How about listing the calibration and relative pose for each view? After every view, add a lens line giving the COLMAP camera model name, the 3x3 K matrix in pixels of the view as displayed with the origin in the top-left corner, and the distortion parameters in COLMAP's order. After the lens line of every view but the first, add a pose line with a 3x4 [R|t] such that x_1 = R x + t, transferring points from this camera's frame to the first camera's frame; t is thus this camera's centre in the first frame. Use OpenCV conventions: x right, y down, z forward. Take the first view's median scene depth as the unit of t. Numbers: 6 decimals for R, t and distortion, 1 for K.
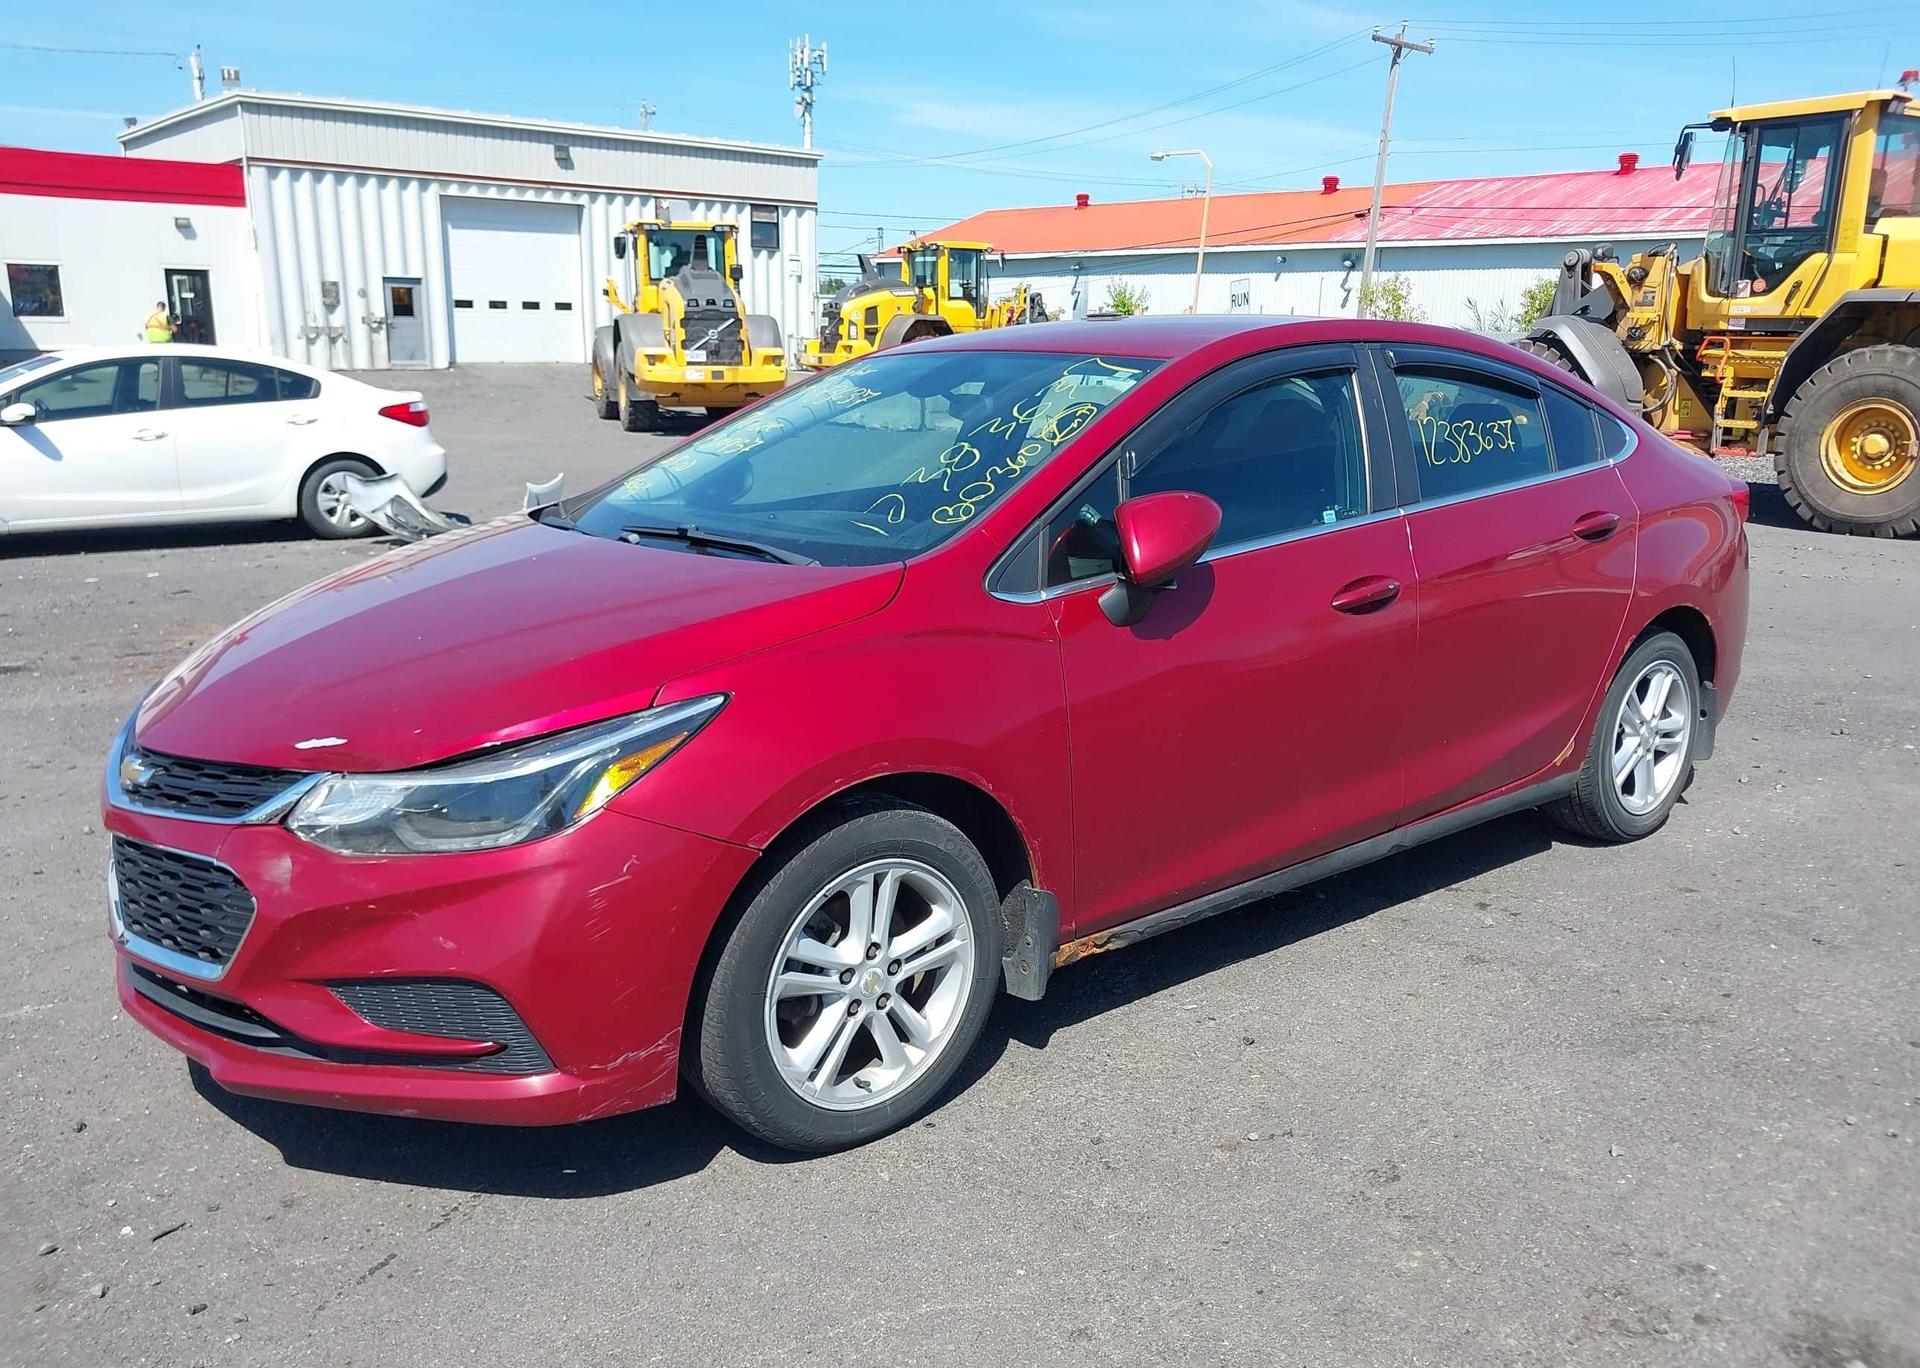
lens RADIAL K [[1531.3, 0, 974.1], [0, 1531.3, 686.7], [0, 0, 1]] dist [0.024824, -0.024360]
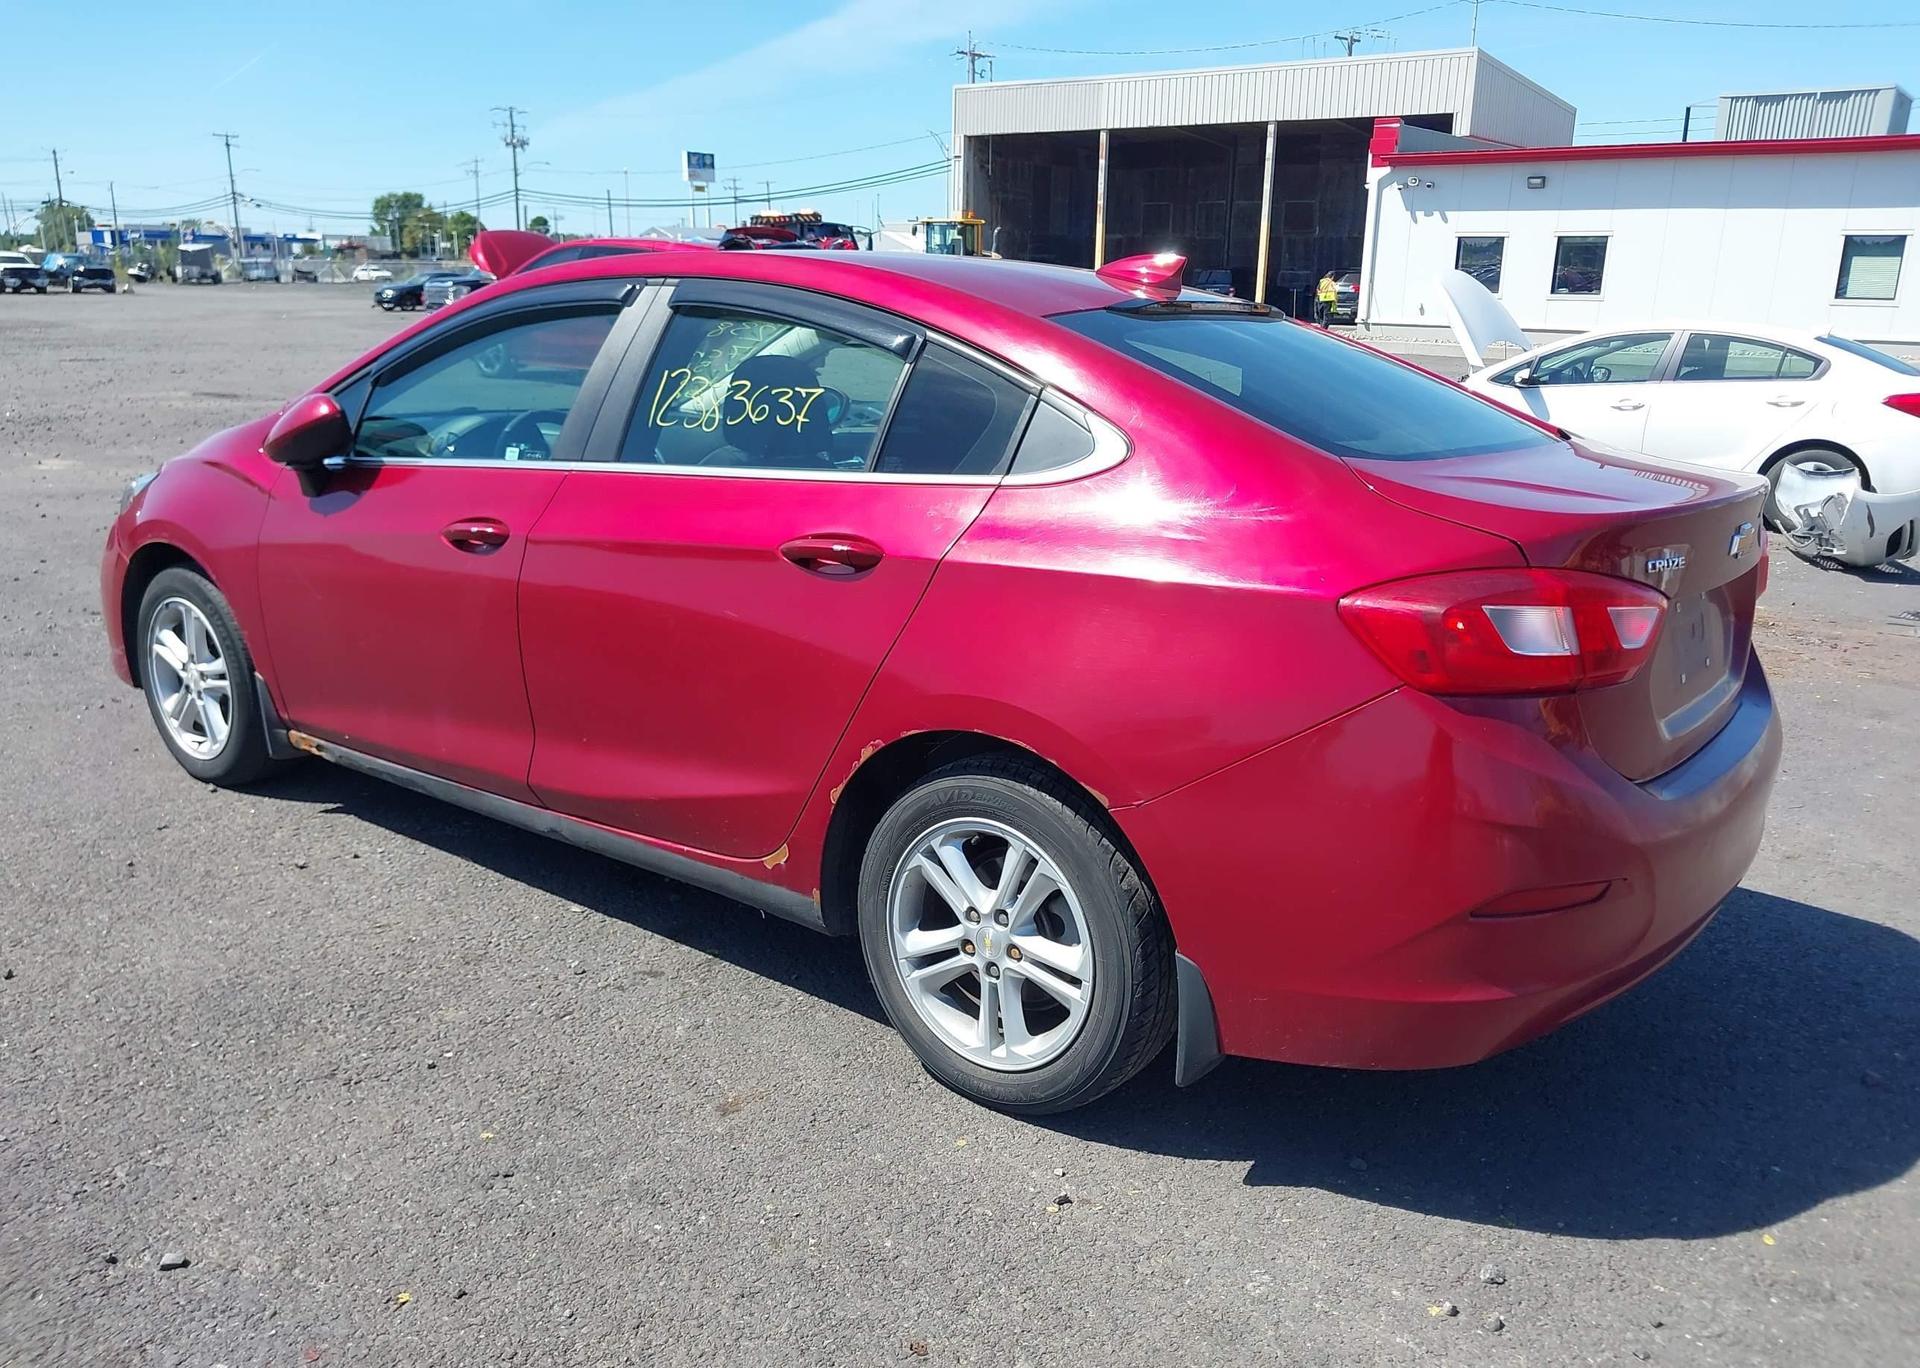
lens RADIAL K [[1531.3, 0, 991.0], [0, 1531.3, 700.4], [0, 0, 1]] dist [0.024824, -0.024360]
pose [[0.235723, 0.250433, -0.938998, 1.204381], [-0.239346, 0.951424, 0.193662, -0.214449], [0.941885, 0.179095, 0.284213, 0.995544]]
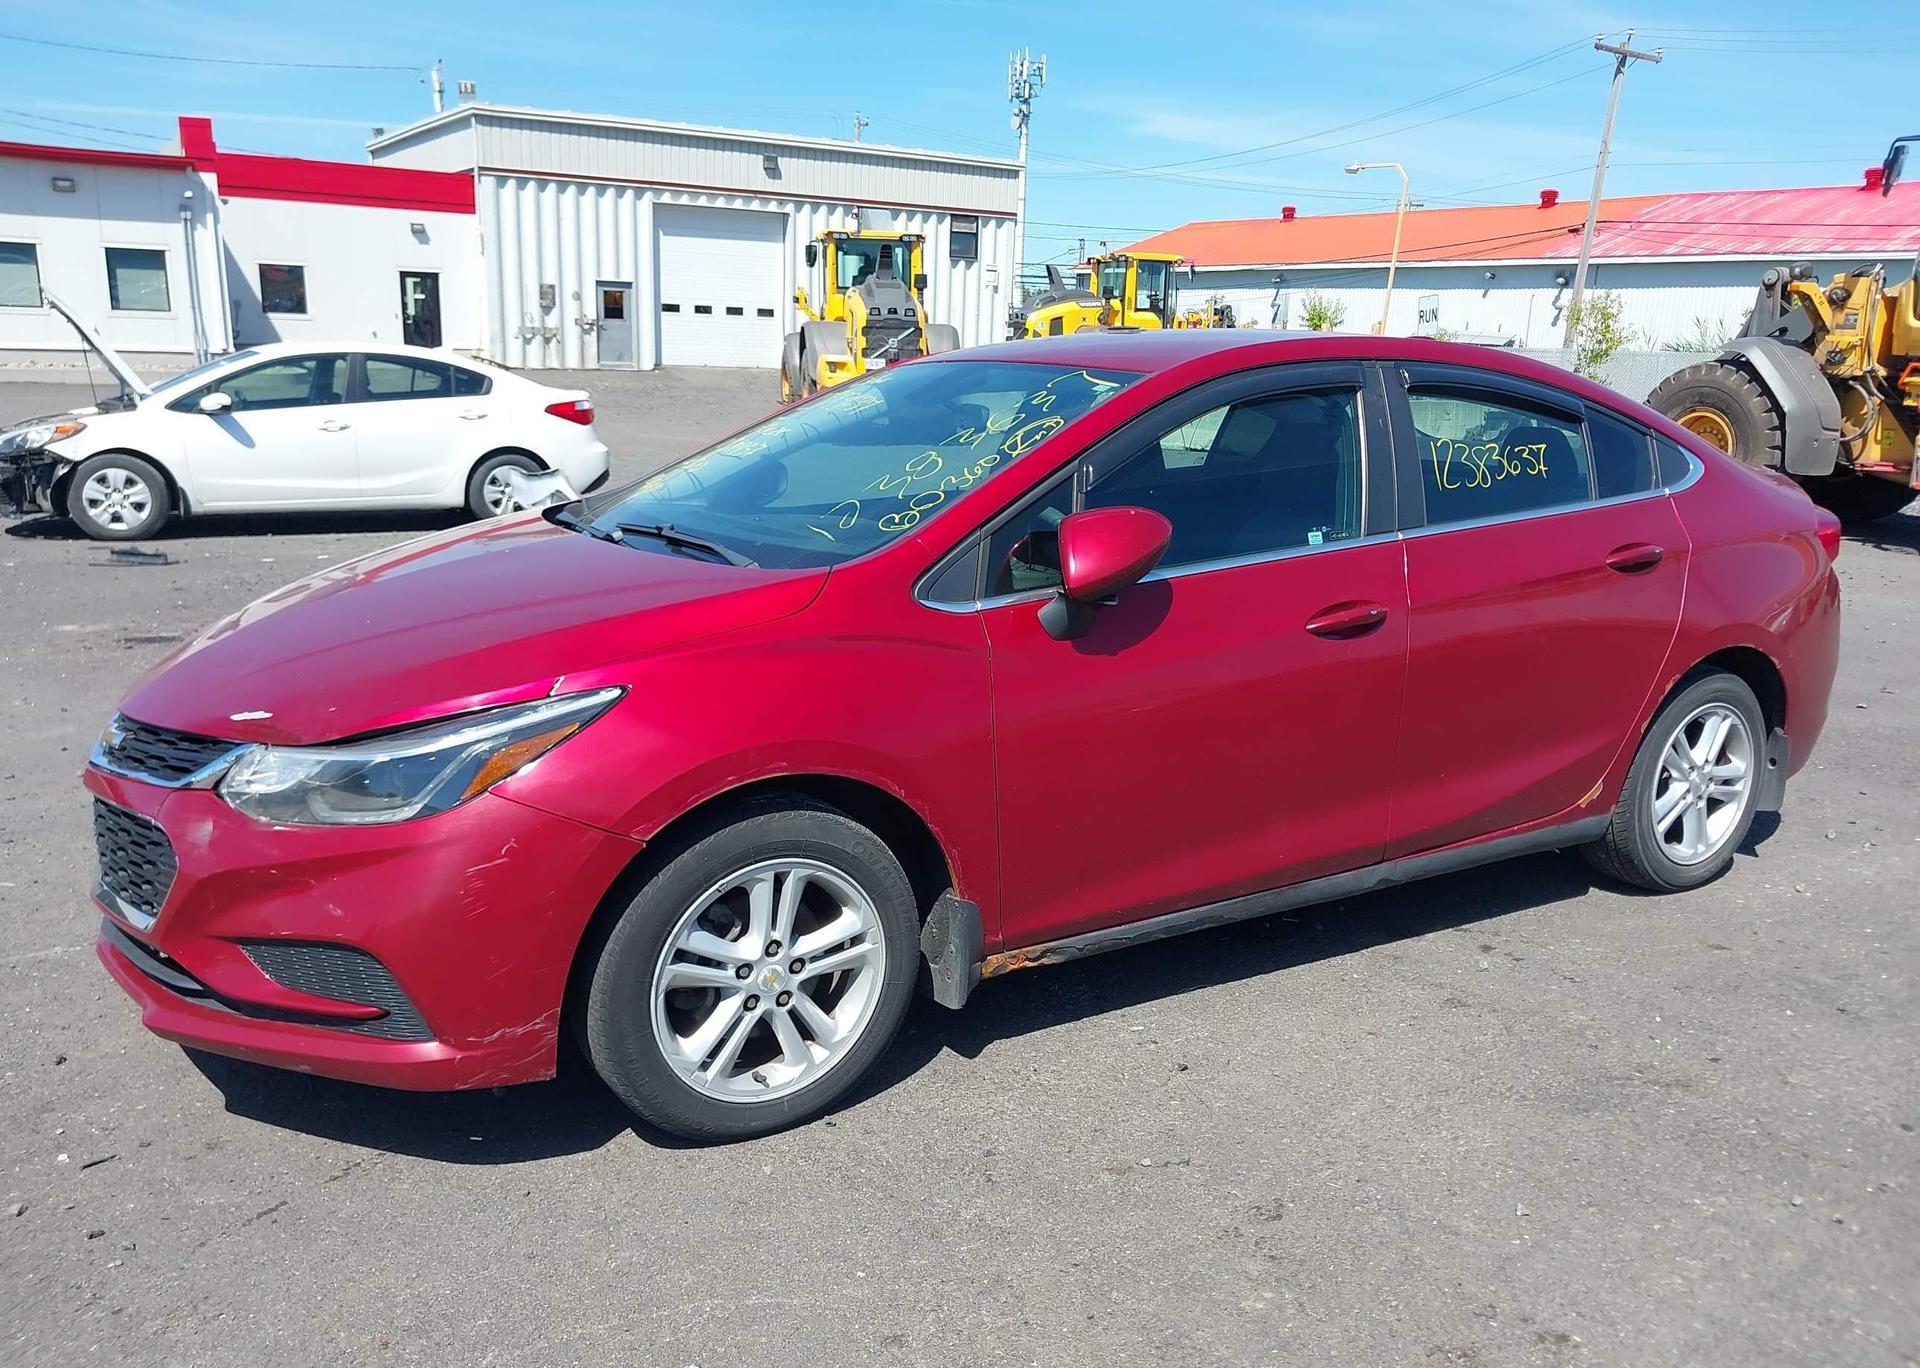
lens RADIAL K [[1531.3, 0, 976.2], [0, 1531.3, 687.2], [0, 0, 1]] dist [0.024824, -0.024360]
pose [[0.990736, 0.047074, -0.127385, 0.141110], [-0.047852, 0.998850, -0.003049, -0.002569], [0.127094, 0.009116, 0.991849, 0.005103]]
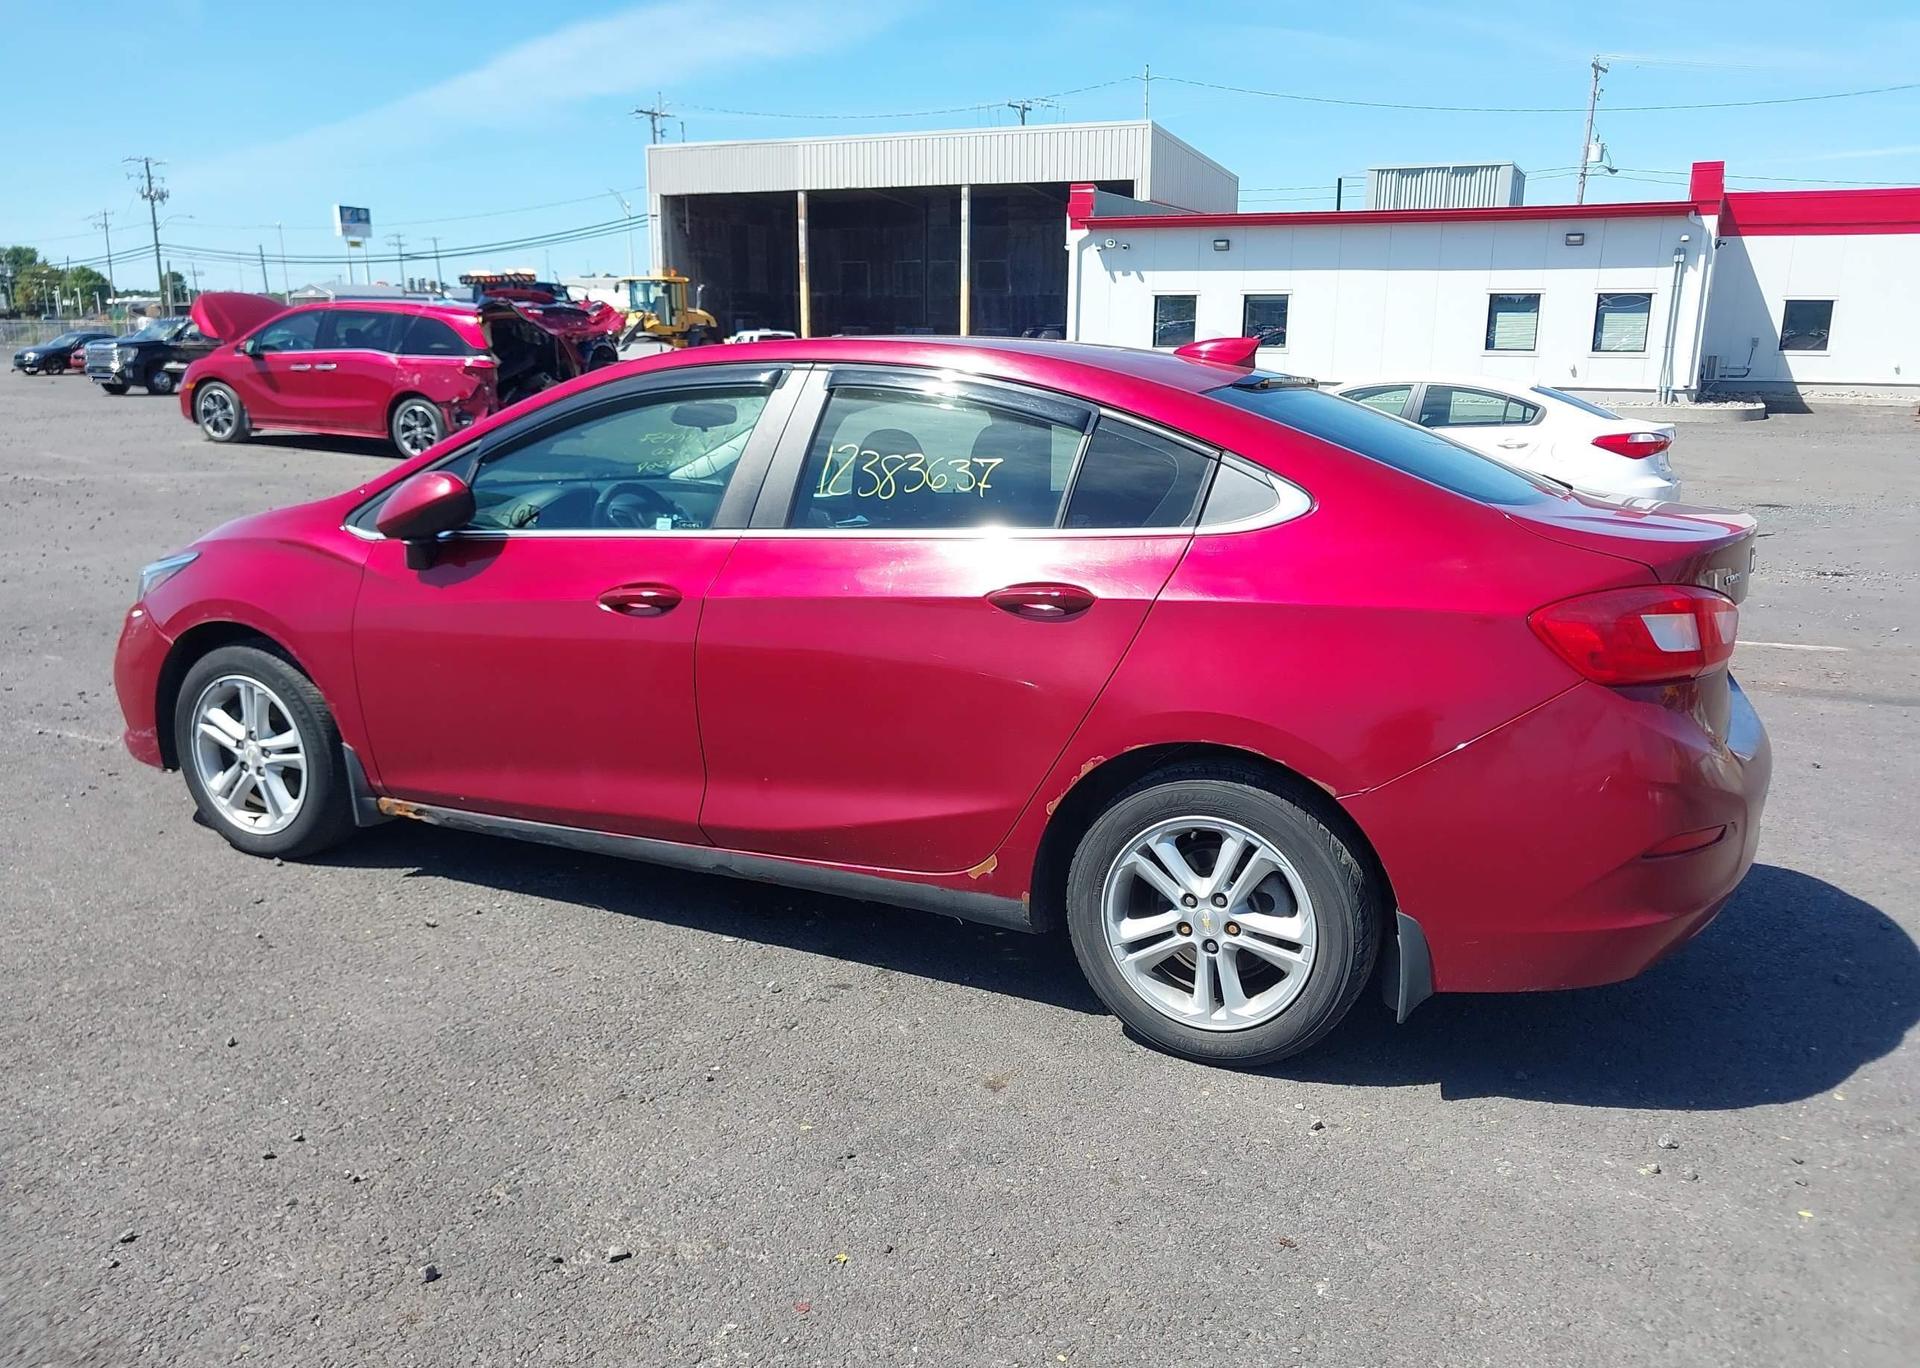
lens RADIAL K [[1531.3, 0, 971.8], [0, 1531.3, 688.2], [0, 0, 1]] dist [0.024824, -0.024360]
pose [[0.424024, 0.195192, -0.884366, 1.227266], [-0.214073, 0.970428, 0.111546, -0.157569], [0.879987, 0.142020, 0.453270, 0.695185]]
